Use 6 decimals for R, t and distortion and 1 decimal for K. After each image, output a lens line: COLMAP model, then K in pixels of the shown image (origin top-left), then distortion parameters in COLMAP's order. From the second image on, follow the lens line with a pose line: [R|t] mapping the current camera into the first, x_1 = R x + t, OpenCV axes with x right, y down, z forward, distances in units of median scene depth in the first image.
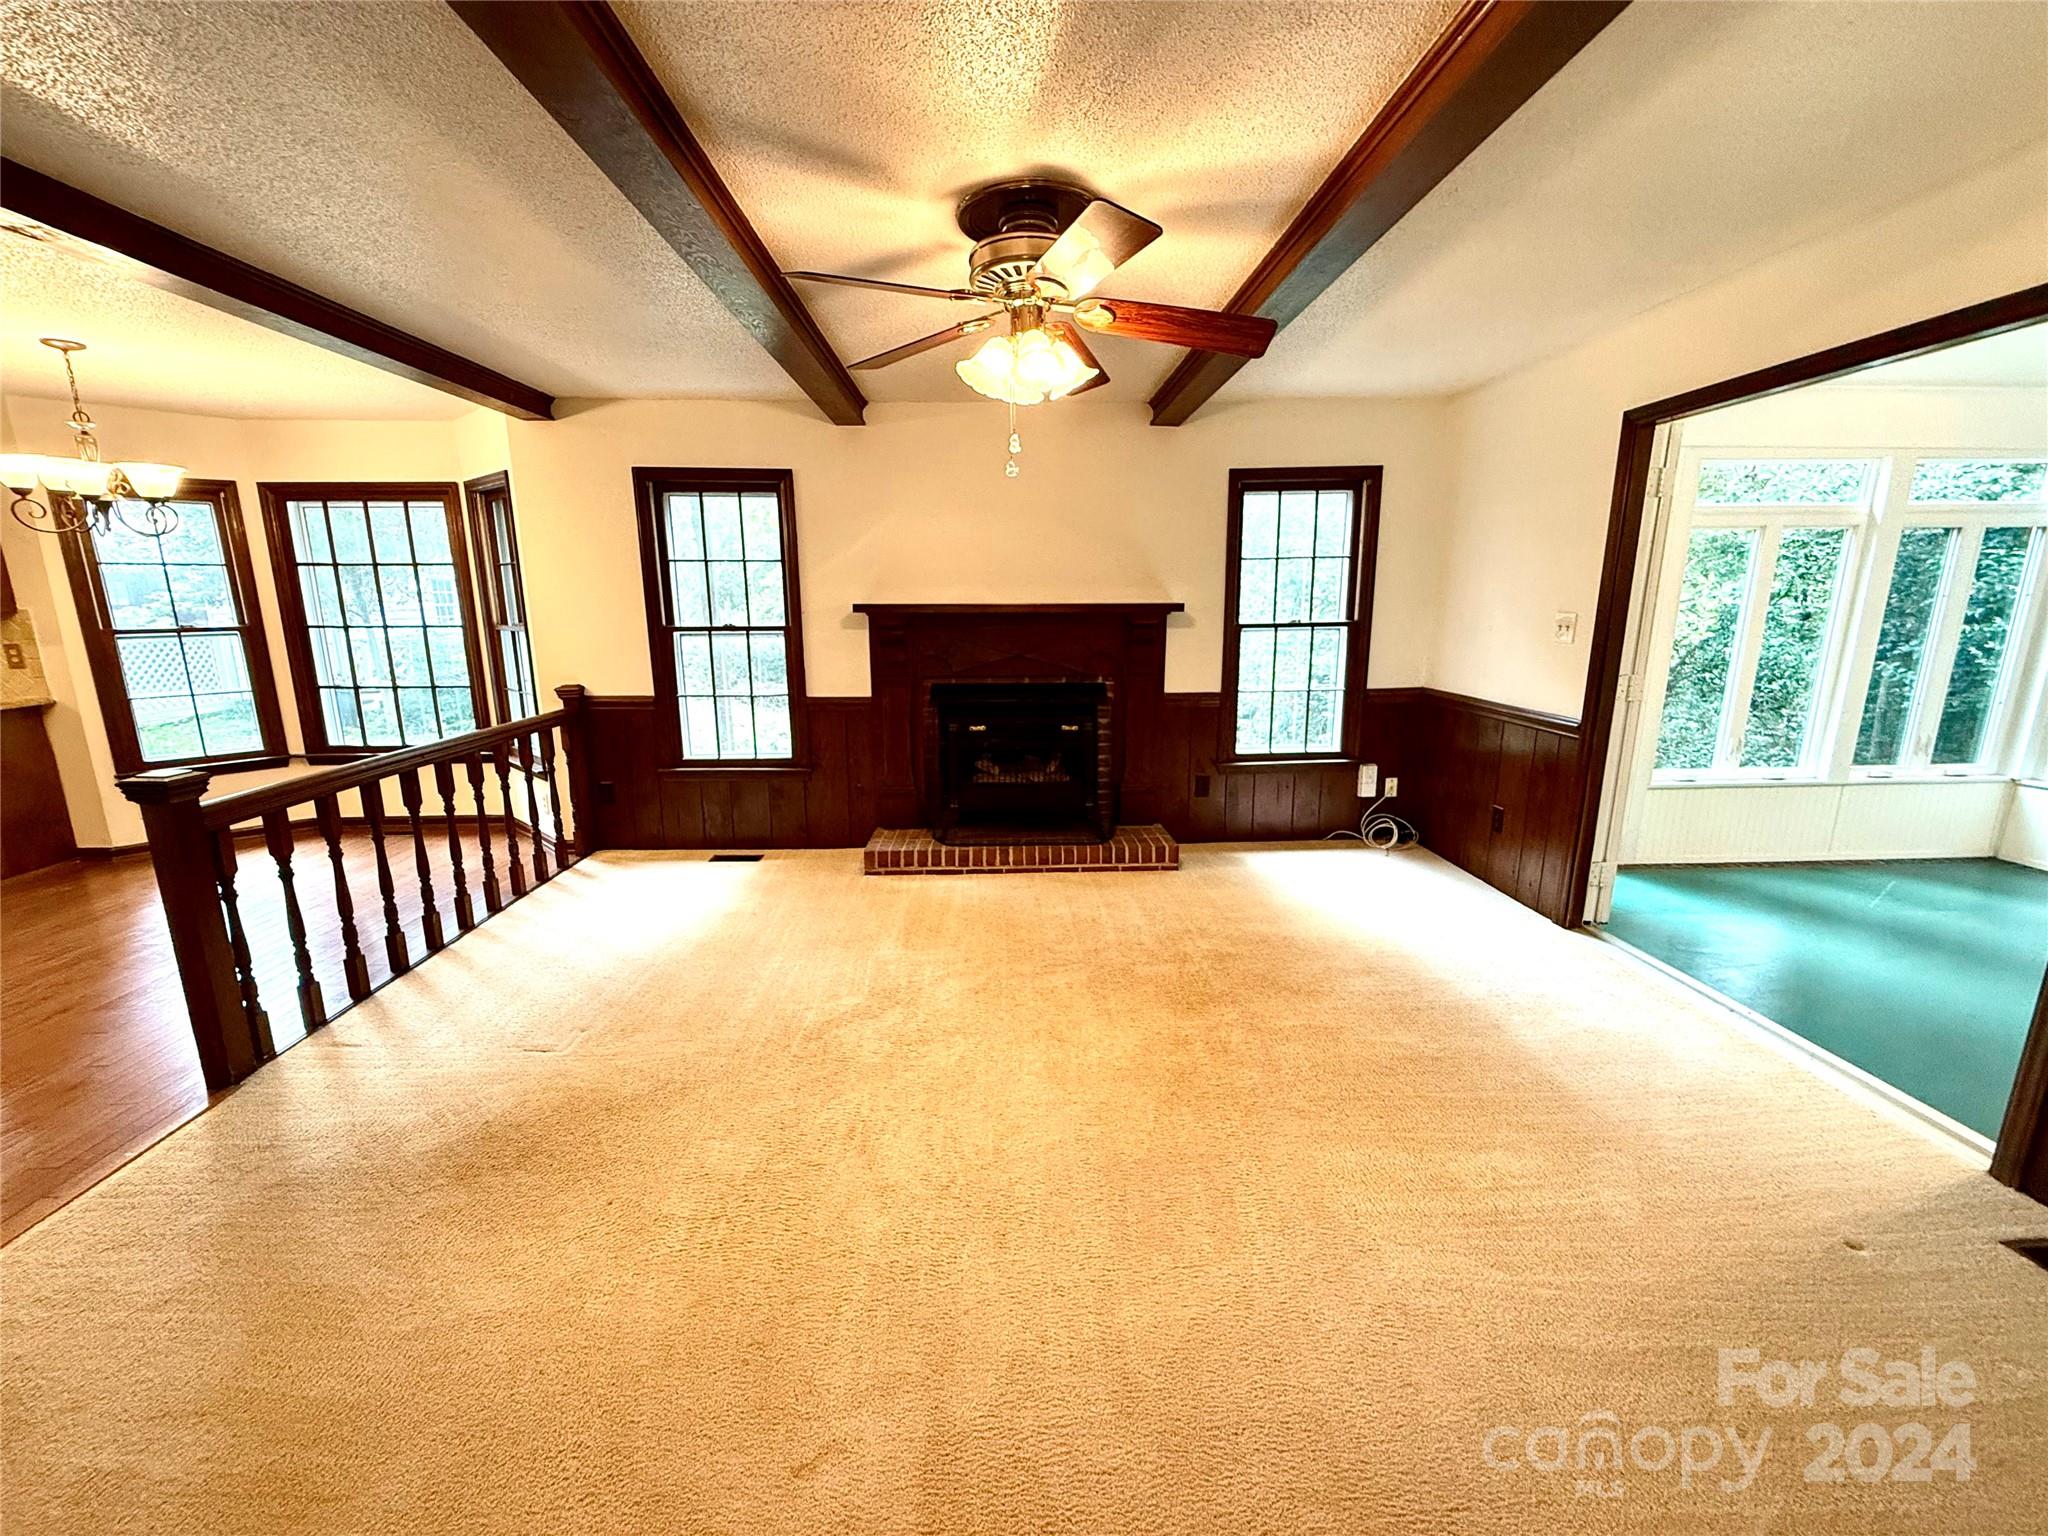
lens RADIAL K [[815.8, 0, 1017.8], [0, 815.8, 766.2], [0, 0, 1]] dist [0.000347, -0.000525]
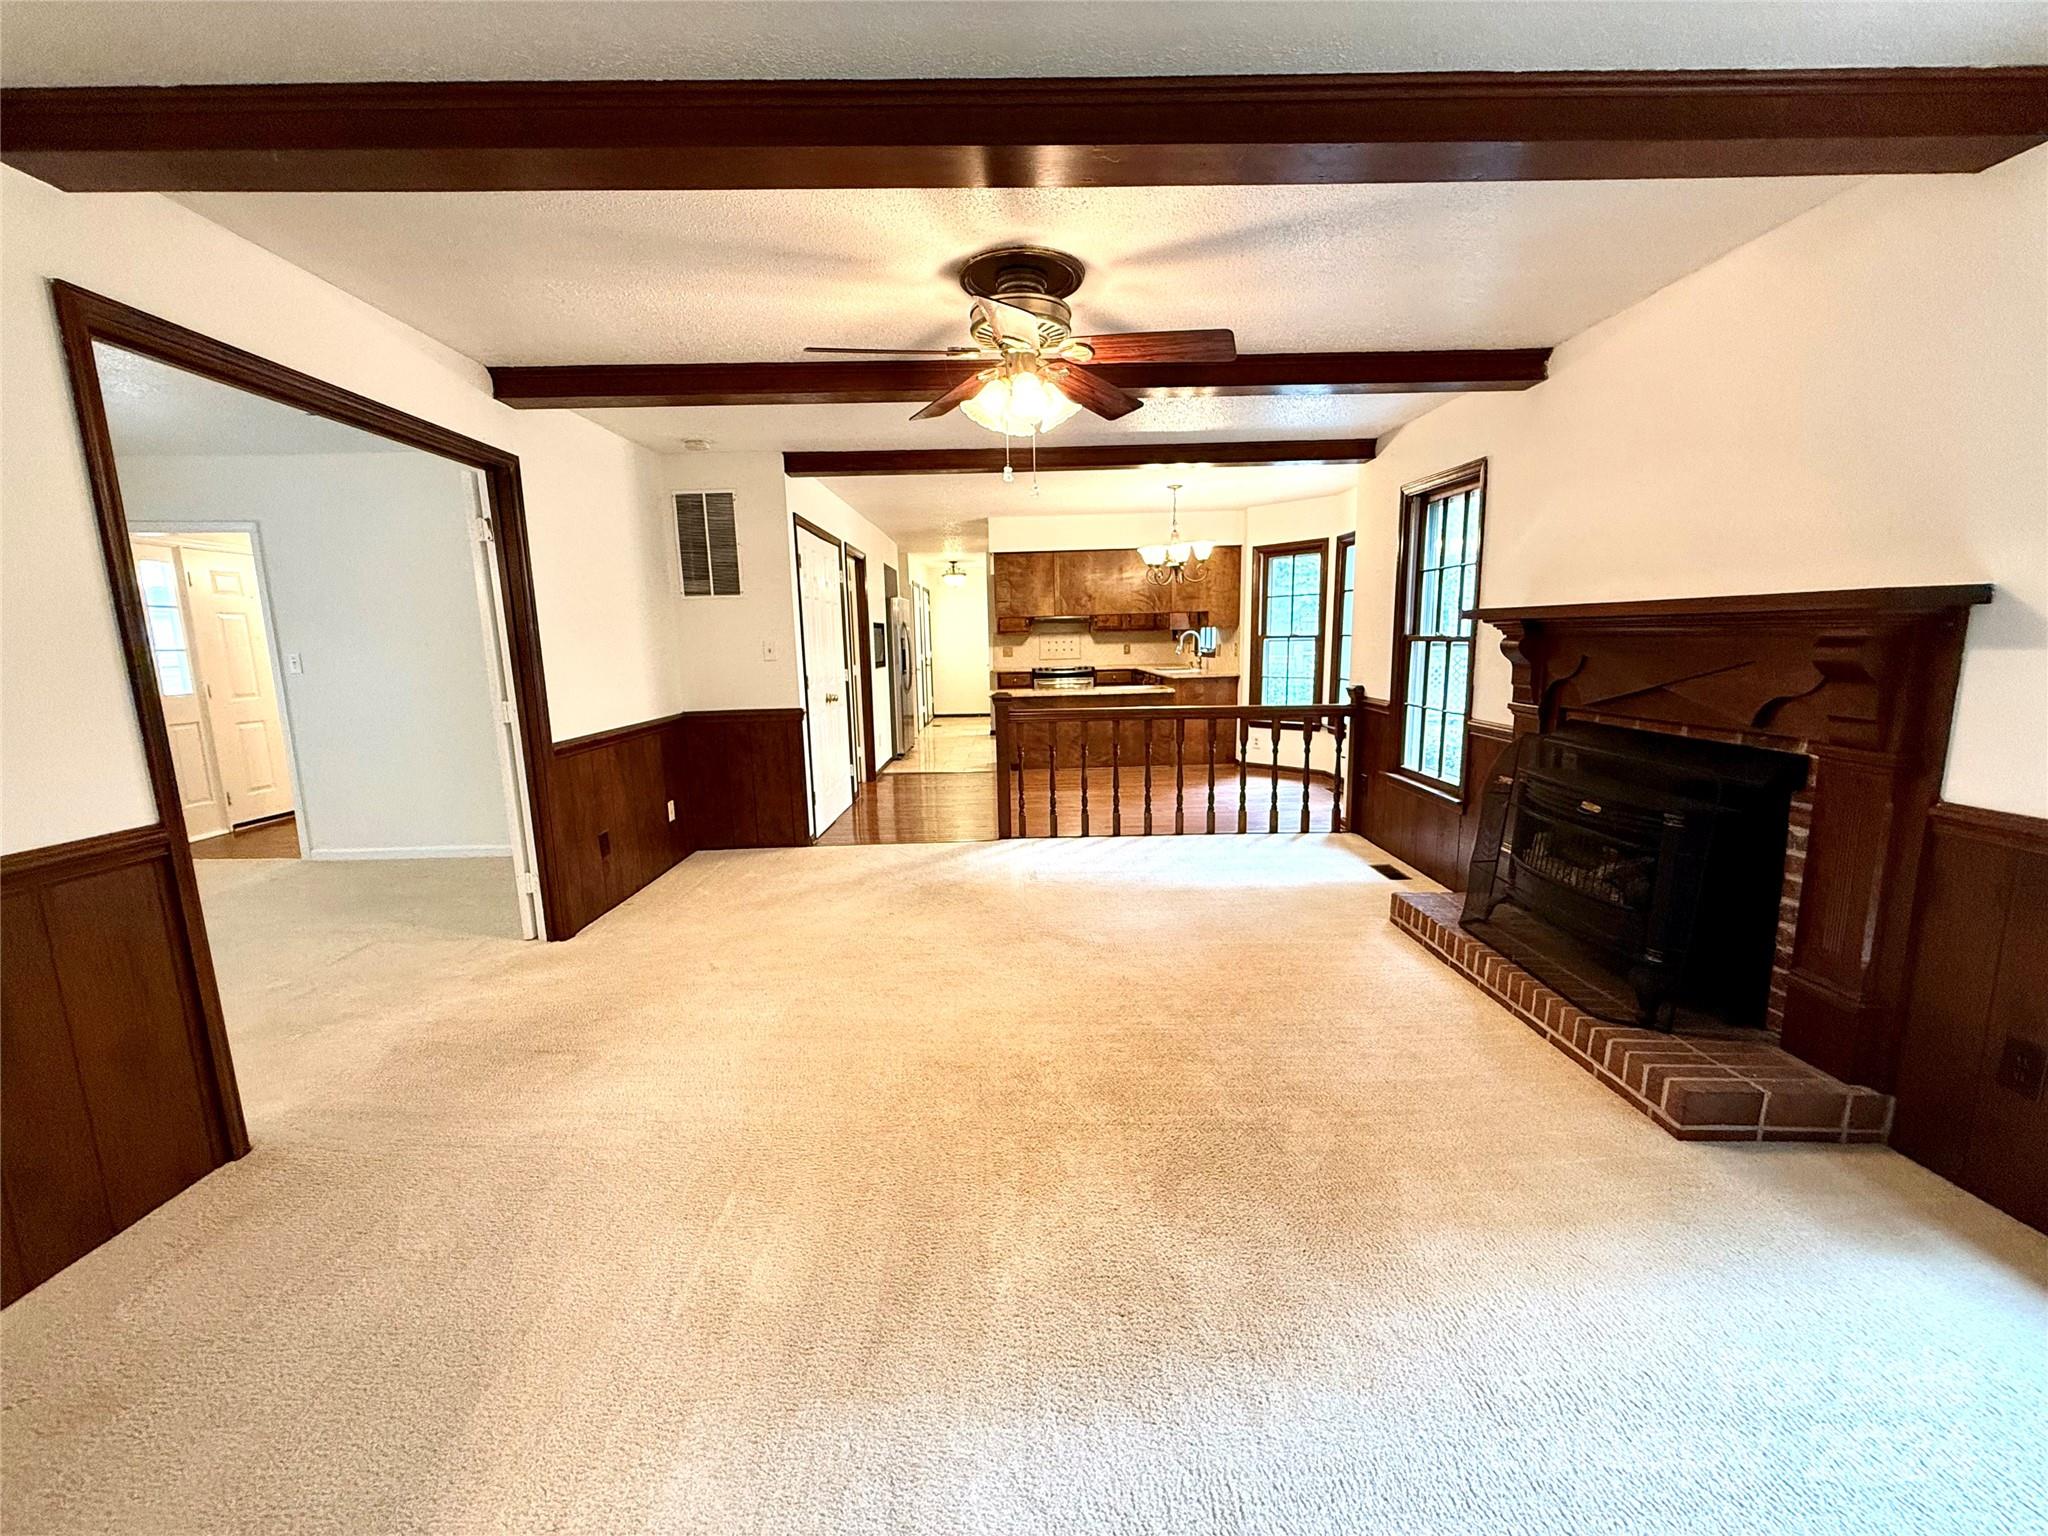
lens RADIAL K [[815.8, 0, 1019.5], [0, 815.8, 765.8], [0, 0, 1]] dist [0.000347, -0.000525]
pose [[-0.024630, 0.163395, -0.986253, 0.620107], [-0.187051, 0.968376, 0.165105, -0.090456], [0.982041, 0.188546, 0.006712, 0.541559]]
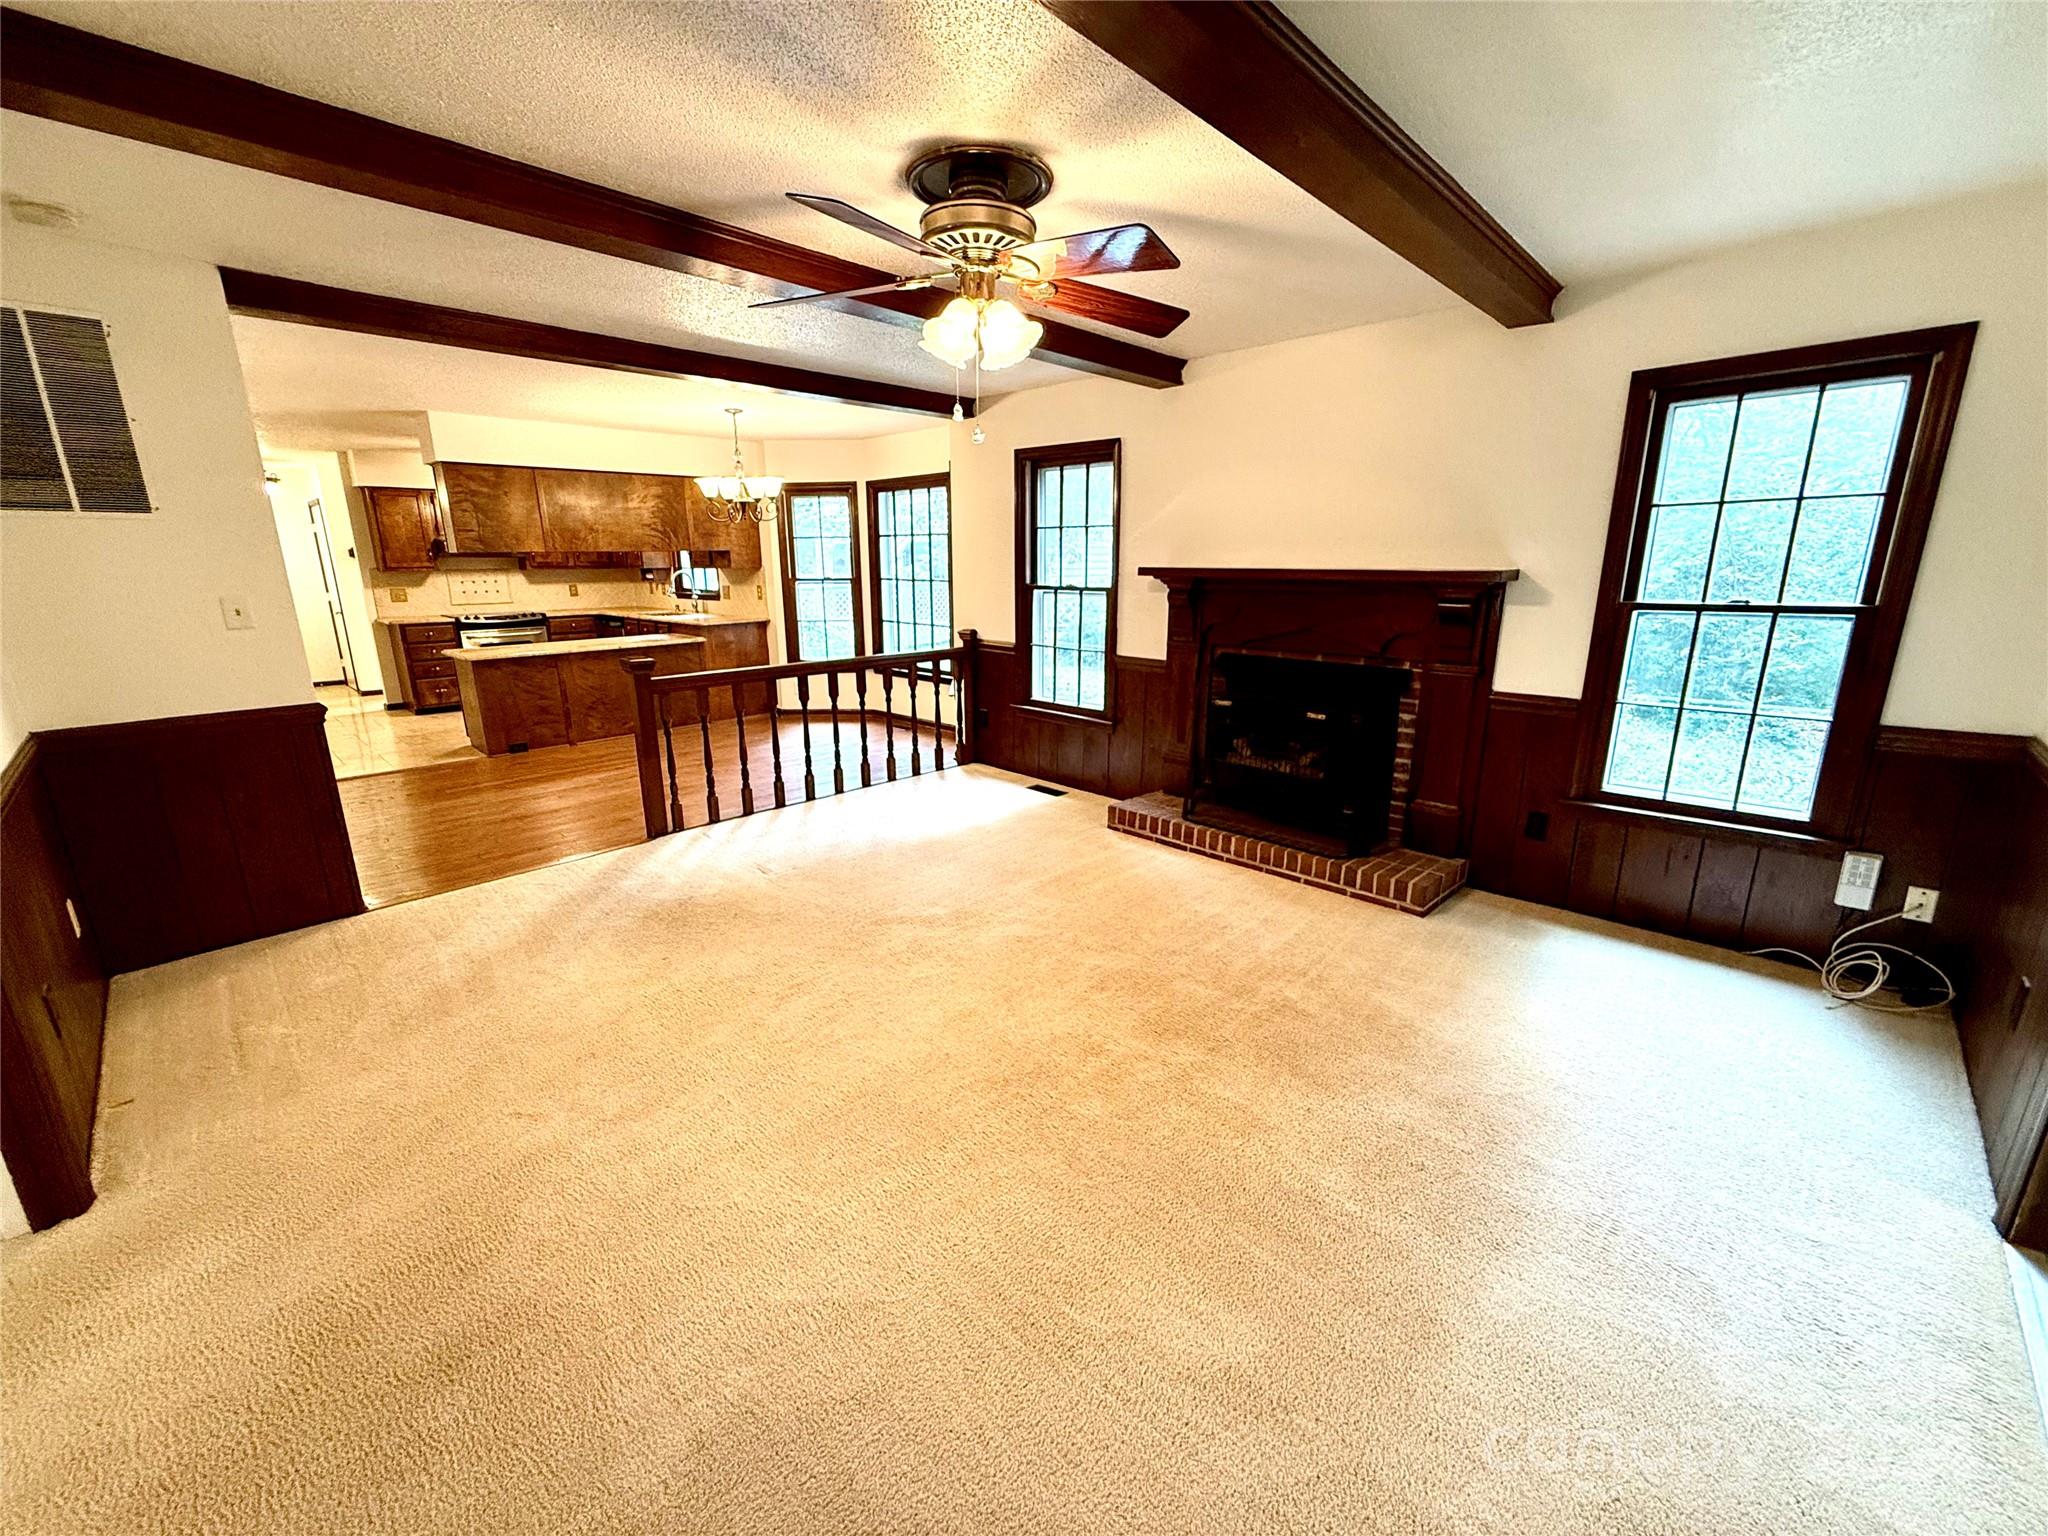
lens RADIAL K [[815.8, 0, 1020.0], [0, 815.8, 766.2], [0, 0, 1]] dist [0.000347, -0.000525]
pose [[0.692020, 0.181311, -0.698737, 0.427900], [-0.149932, 0.982937, 0.106566, -0.037271], [0.706136, 0.031017, 0.707396, 0.166172]]
